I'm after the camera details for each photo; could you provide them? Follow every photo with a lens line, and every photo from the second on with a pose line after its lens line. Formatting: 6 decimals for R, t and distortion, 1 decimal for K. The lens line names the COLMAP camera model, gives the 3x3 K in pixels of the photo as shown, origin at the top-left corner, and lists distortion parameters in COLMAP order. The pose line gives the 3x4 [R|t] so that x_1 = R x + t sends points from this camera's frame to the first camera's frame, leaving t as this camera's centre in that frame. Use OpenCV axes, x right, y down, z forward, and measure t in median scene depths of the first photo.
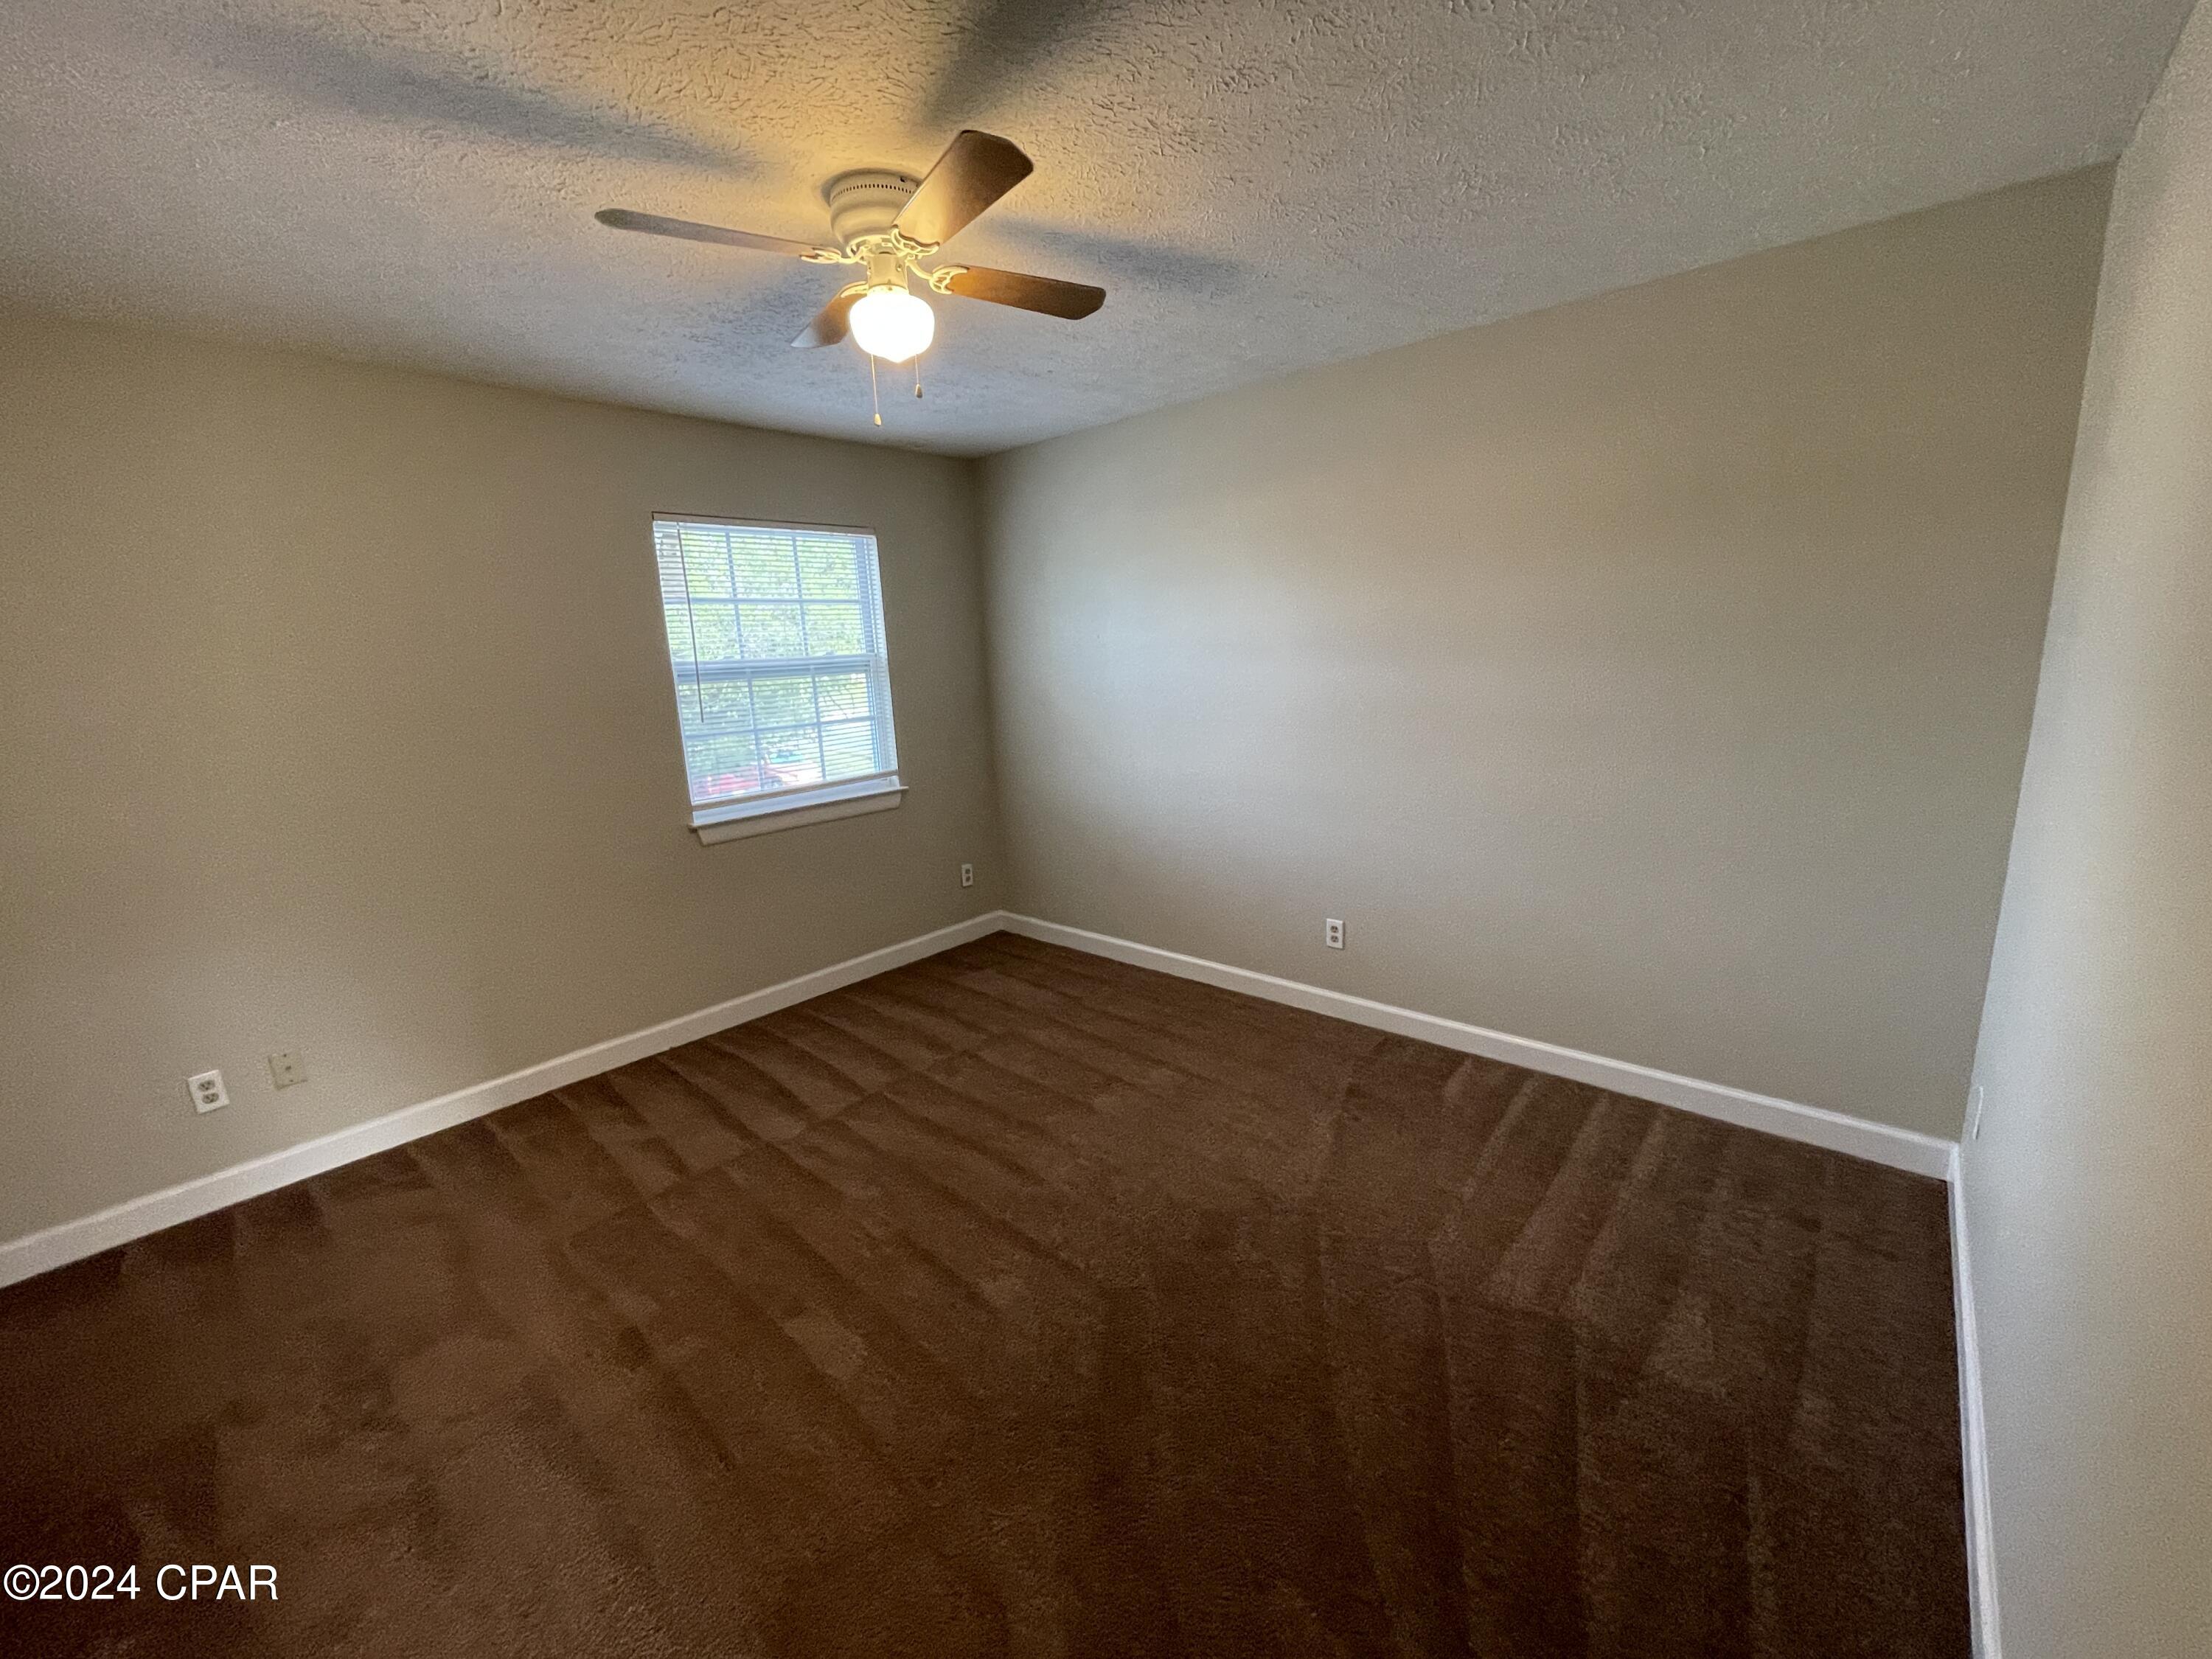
lens RADIAL K [[897.1, 0, 1100.7], [0, 897.1, 823.4], [0, 0, 1]] dist [-0.000202, -0.000140]
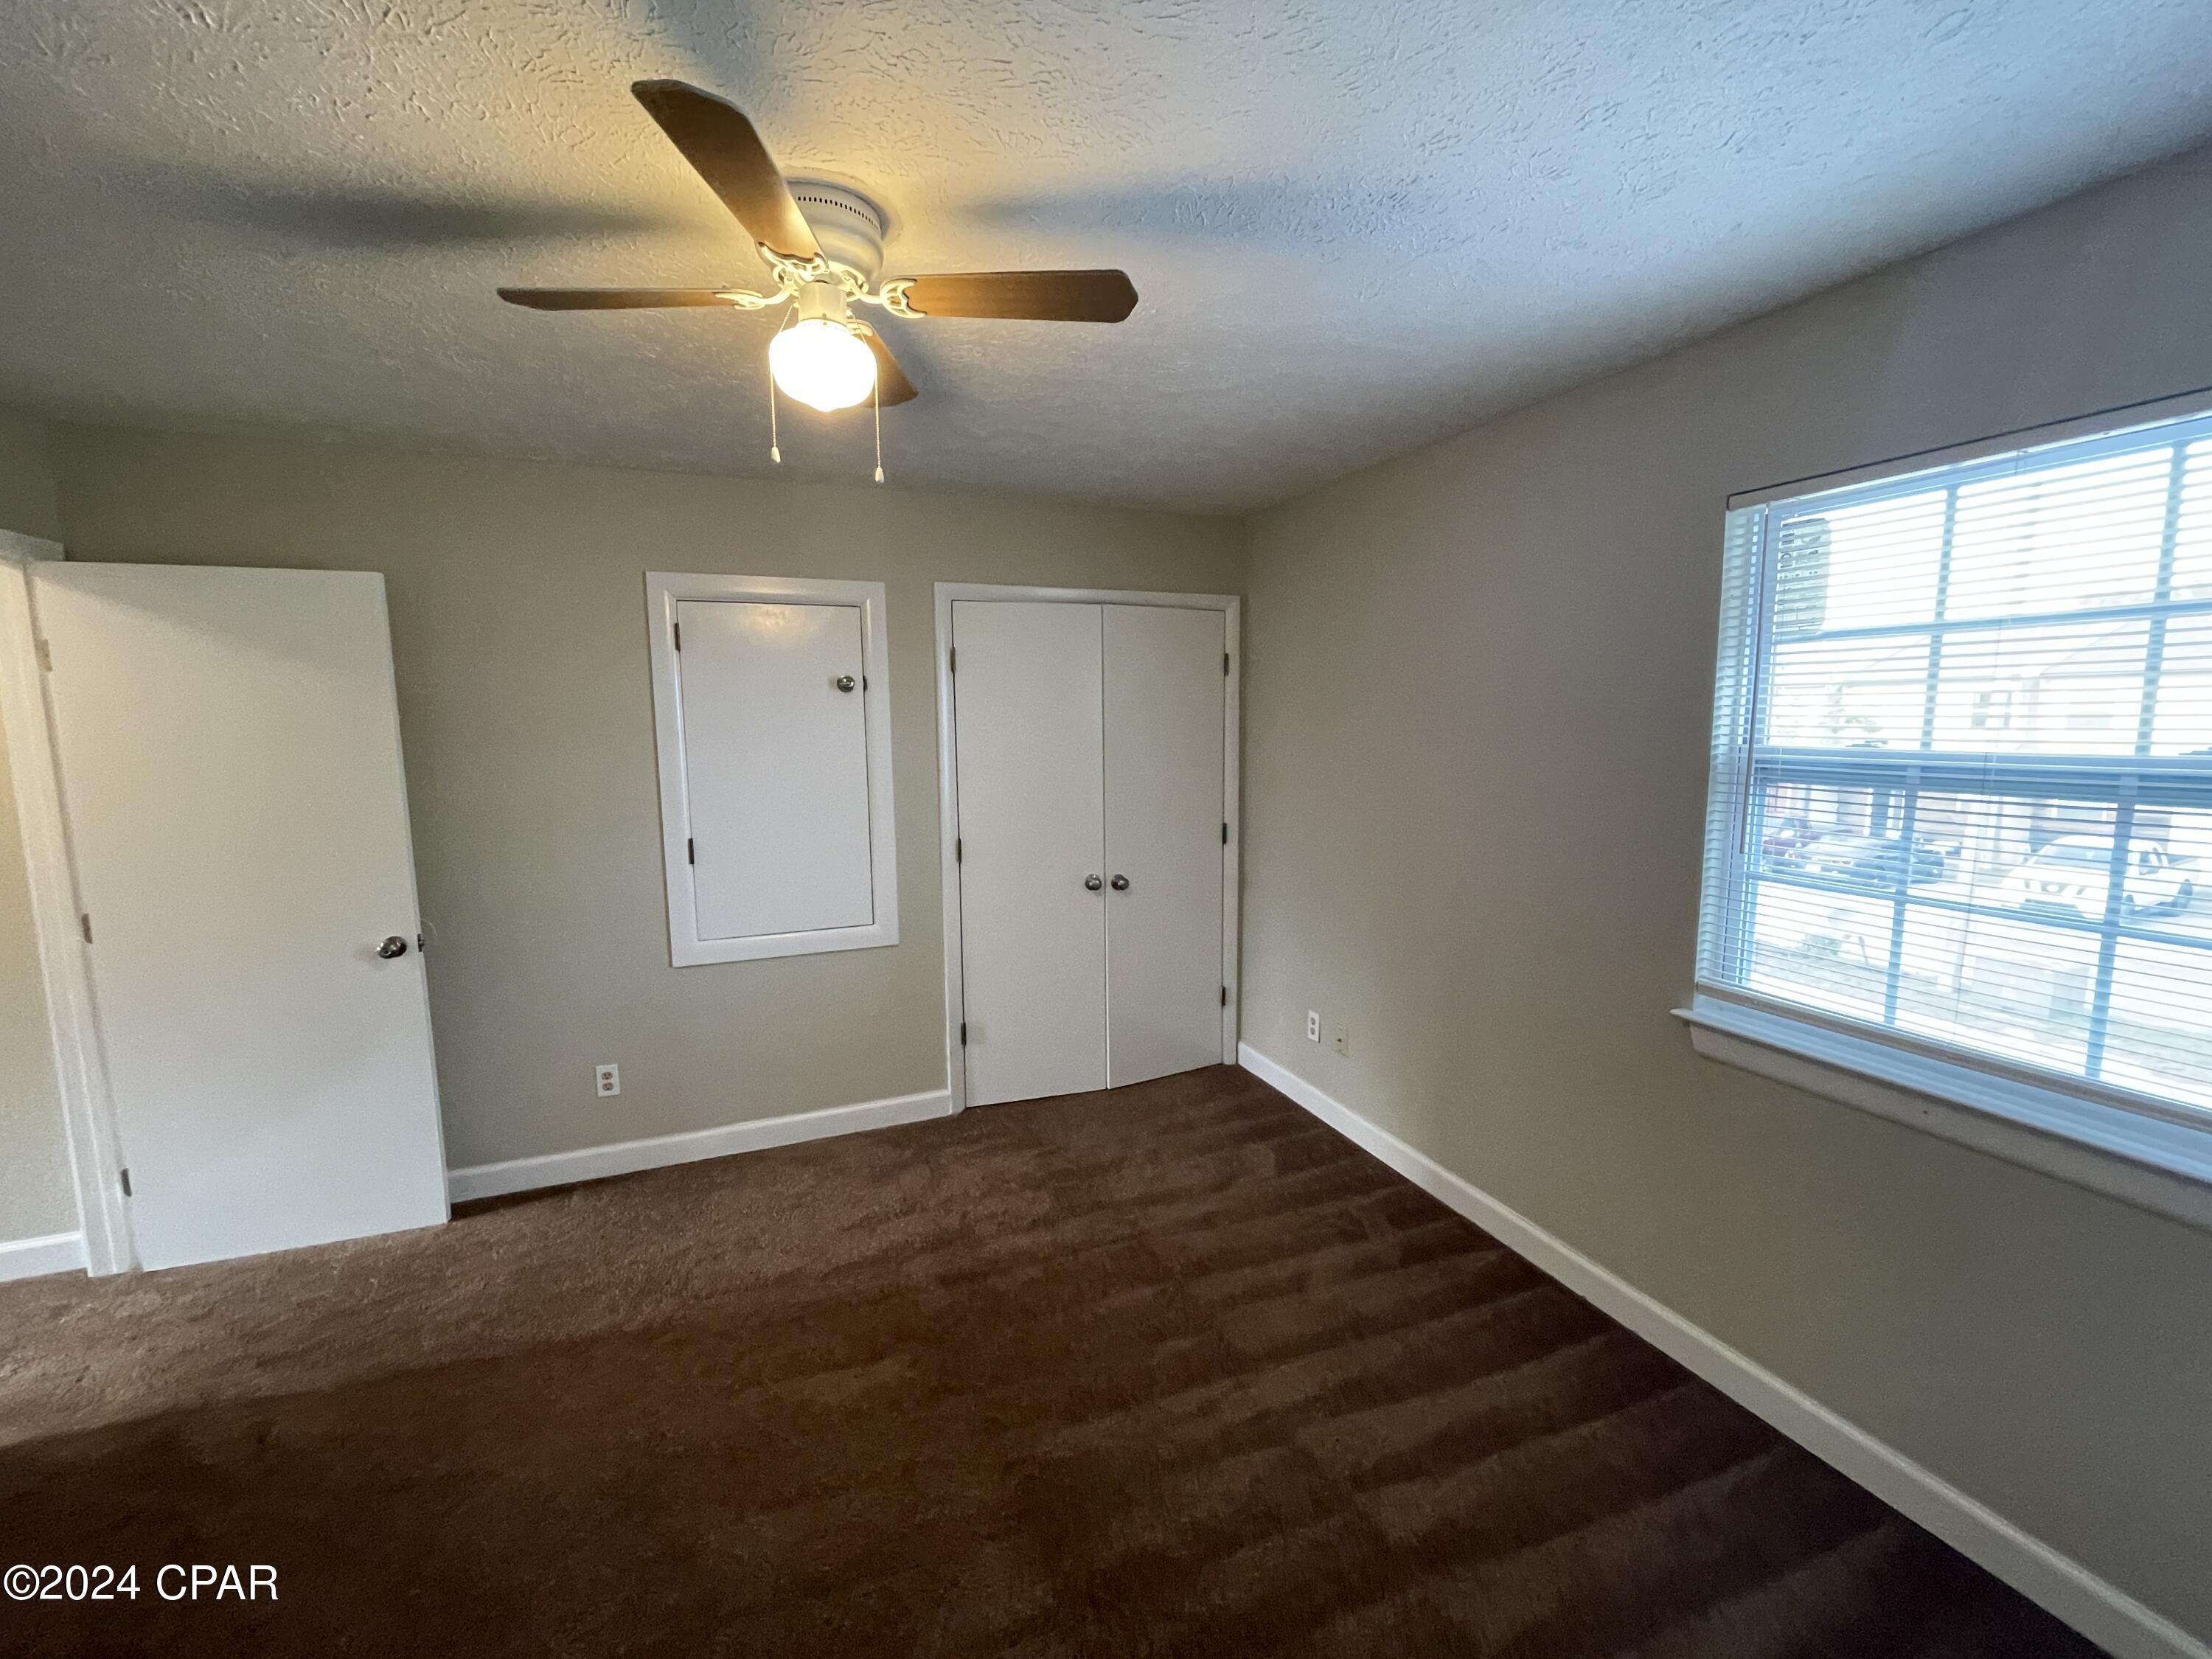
lens RADIAL K [[897.1, 0, 1100.7], [0, 897.1, 823.4], [0, 0, 1]] dist [-0.000202, -0.000140]
pose [[-0.432131, 0.163991, -0.886775, 0.286882], [-0.152922, 0.955761, 0.251268, -0.262631], [0.888751, 0.244189, -0.387936, 1.057546]]
